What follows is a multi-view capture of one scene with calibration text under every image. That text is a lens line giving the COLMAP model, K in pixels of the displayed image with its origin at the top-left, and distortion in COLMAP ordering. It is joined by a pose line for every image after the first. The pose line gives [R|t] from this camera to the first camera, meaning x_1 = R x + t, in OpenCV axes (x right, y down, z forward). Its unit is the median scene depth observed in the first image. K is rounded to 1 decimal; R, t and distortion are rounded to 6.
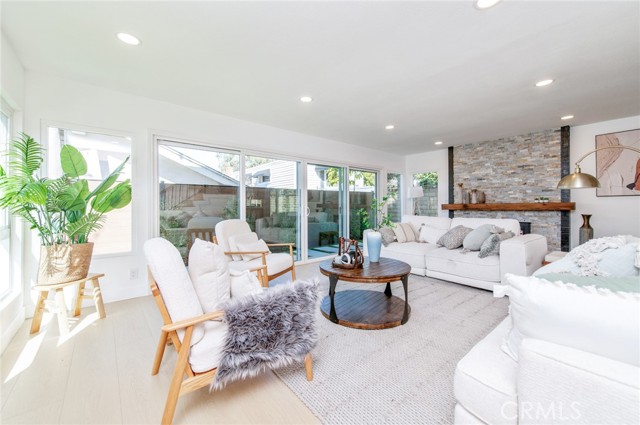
lens RADIAL K [[250.6, 0, 322.2], [0, 250.6, 207.6], [0, 0, 1]] dist [0.012117, -0.003038]
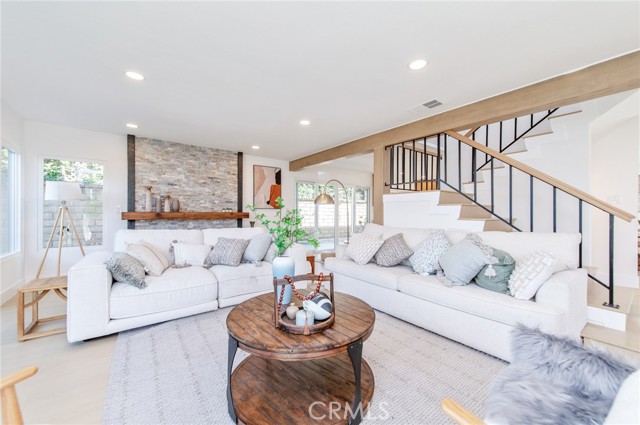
lens RADIAL K [[250.6, 0, 320.8], [0, 250.6, 212.5], [0, 0, 1]] dist [0.012117, -0.003038]
pose [[0.054213, 0.010934, 0.998470, -0.230248], [0.000869, 0.999939, -0.010998, -0.004553], [-0.998529, 0.001463, 0.054201, 0.453462]]
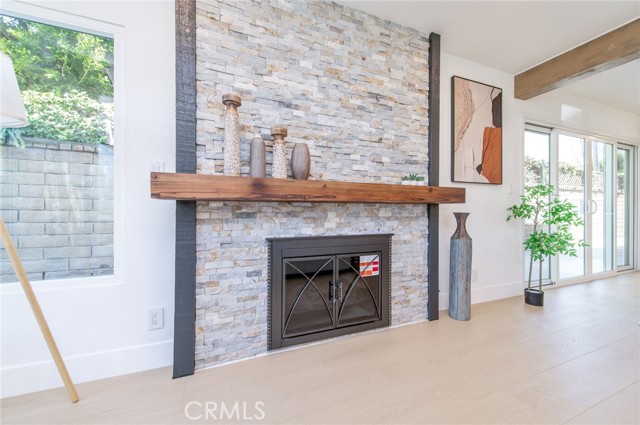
lens RADIAL K [[250.6, 0, 320.6], [0, 250.6, 212.3], [0, 0, 1]] dist [0.012117, -0.003038]
pose [[0.305753, -0.001367, 0.952110, 0.360264], [-0.001332, 0.999997, 0.001863, 0.021648], [-0.952110, -0.001838, 0.305751, 0.908014]]
